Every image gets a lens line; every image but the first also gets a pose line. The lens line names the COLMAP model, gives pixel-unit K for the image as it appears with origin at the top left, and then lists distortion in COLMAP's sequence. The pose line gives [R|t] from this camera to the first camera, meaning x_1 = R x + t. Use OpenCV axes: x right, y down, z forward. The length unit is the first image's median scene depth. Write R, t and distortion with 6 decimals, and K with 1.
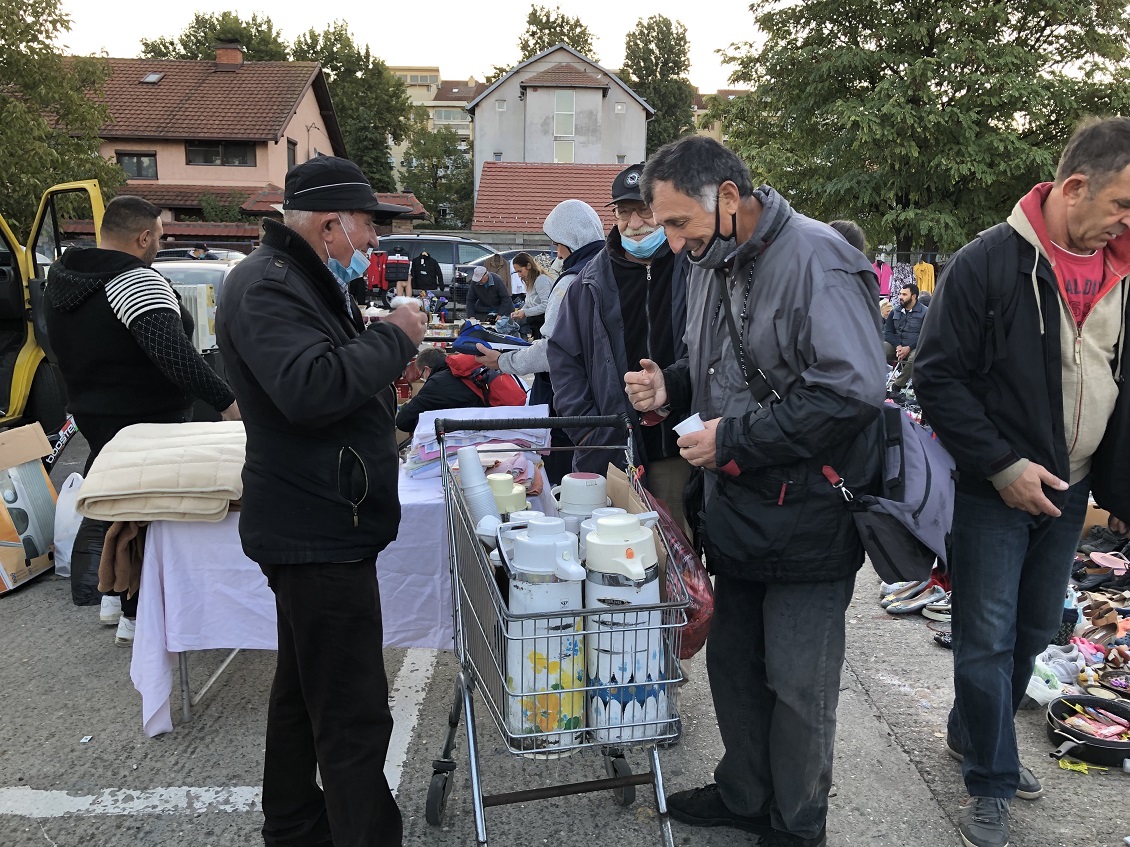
lens RADIAL K [[908.4, 0, 565.0], [0, 908.4, 423.5], [0, 0, 1]] dist [0.002961, 0.002428]
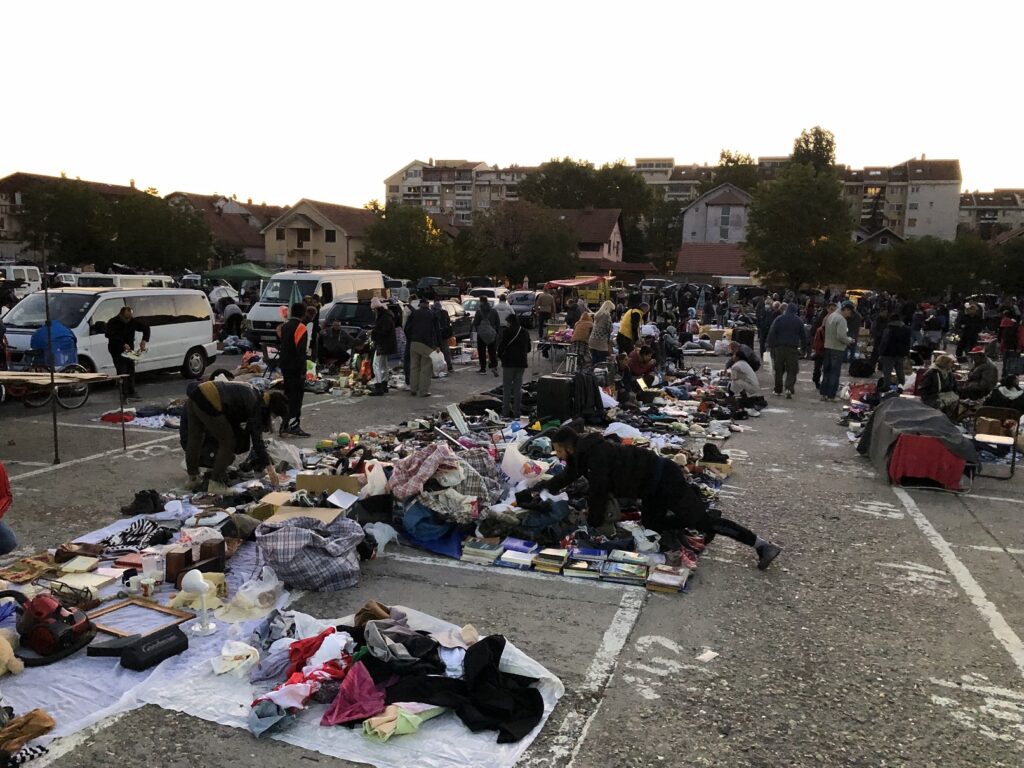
lens RADIAL K [[823.2, 0, 512.0], [0, 823.2, 384.0], [0, 0, 1]] dist [0.002961, 0.002428]
pose [[0.947350, 0.062522, -0.314036, 0.116419], [-0.075204, 0.996763, -0.028421, 0.107913], [0.311242, 0.050542, 0.948986, -0.725324]]
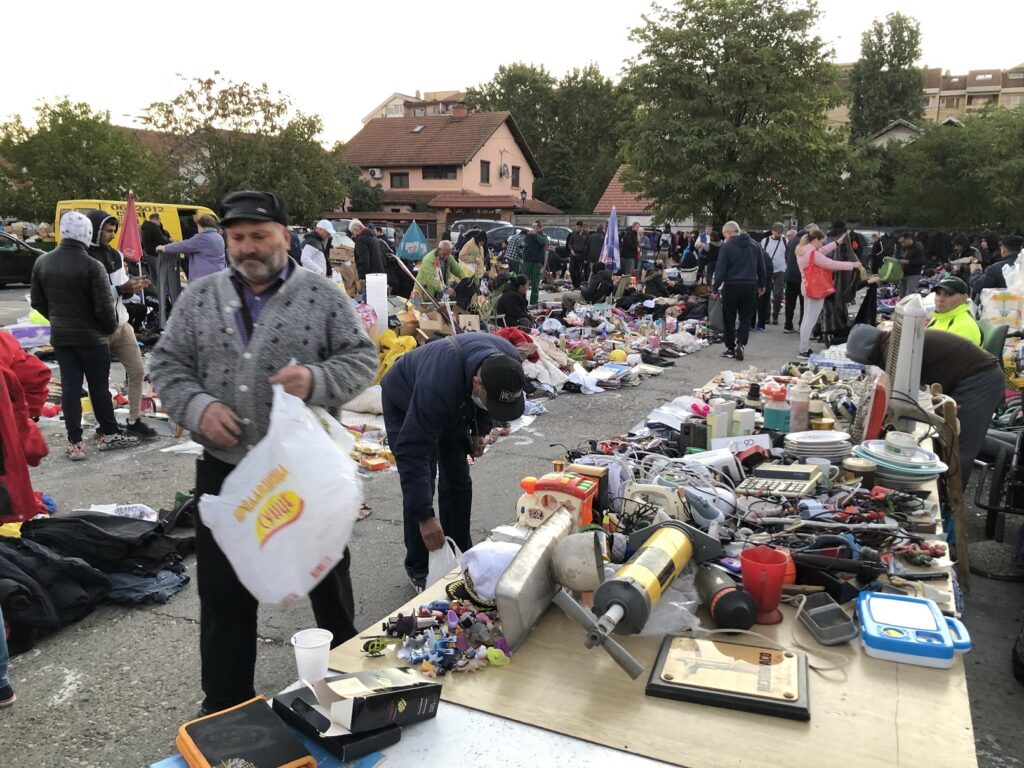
lens RADIAL K [[823.2, 0, 512.0], [0, 823.2, 384.0], [0, 0, 1]] dist [0.002961, 0.002428]
pose [[0.897287, 0.081399, -0.433879, 0.231400], [-0.077360, 0.996638, 0.026992, 0.028501], [0.434617, 0.009345, 0.900567, -0.183548]]
